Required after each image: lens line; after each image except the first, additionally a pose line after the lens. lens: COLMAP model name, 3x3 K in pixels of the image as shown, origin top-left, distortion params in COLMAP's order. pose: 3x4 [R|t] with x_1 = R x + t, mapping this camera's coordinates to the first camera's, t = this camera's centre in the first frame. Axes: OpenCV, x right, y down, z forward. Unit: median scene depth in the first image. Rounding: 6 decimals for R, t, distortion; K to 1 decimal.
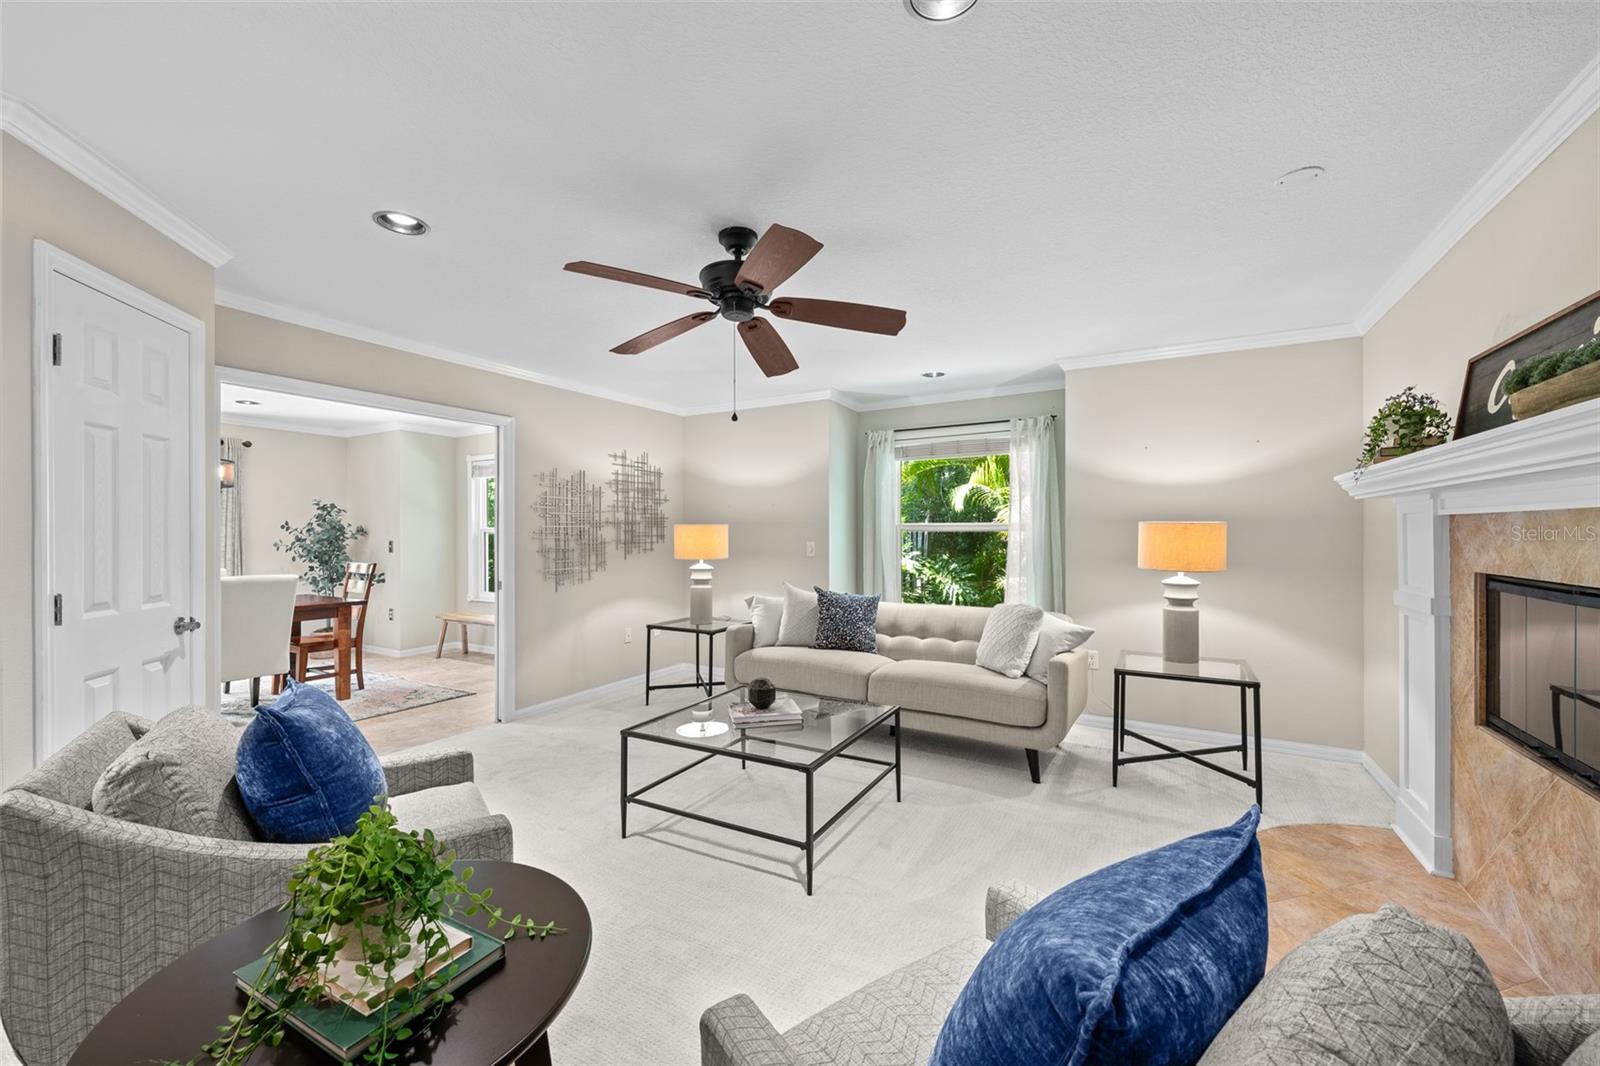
lens RADIAL K [[636.6, 0, 800.0], [0, 636.6, 533.0], [0, 0, 1]] dist [-0.000342, 0.000164]
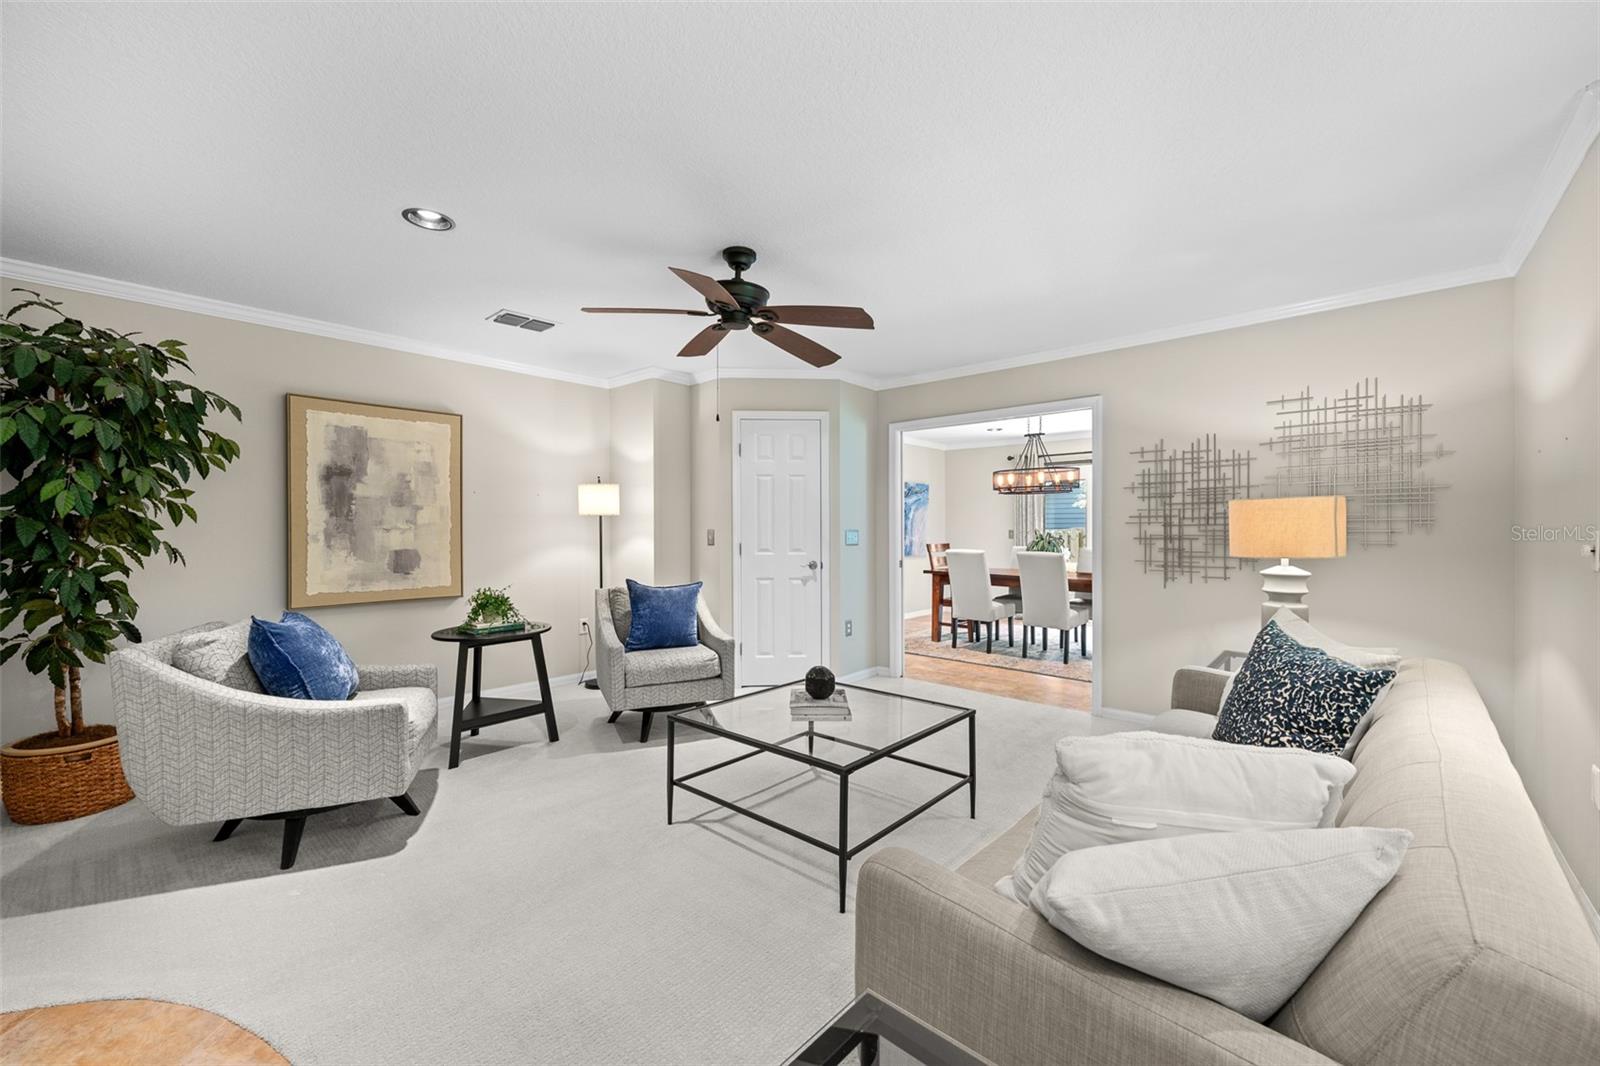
lens RADIAL K [[636.6, 0, 800.0], [0, 636.6, 533.0], [0, 0, 1]] dist [-0.000342, 0.000164]
pose [[-0.208053, 0.010720, -0.978059, 0.539584], [0.001470, 0.999942, 0.010648, 0.011773], [0.978116, 0.000778, -0.208057, 0.726725]]
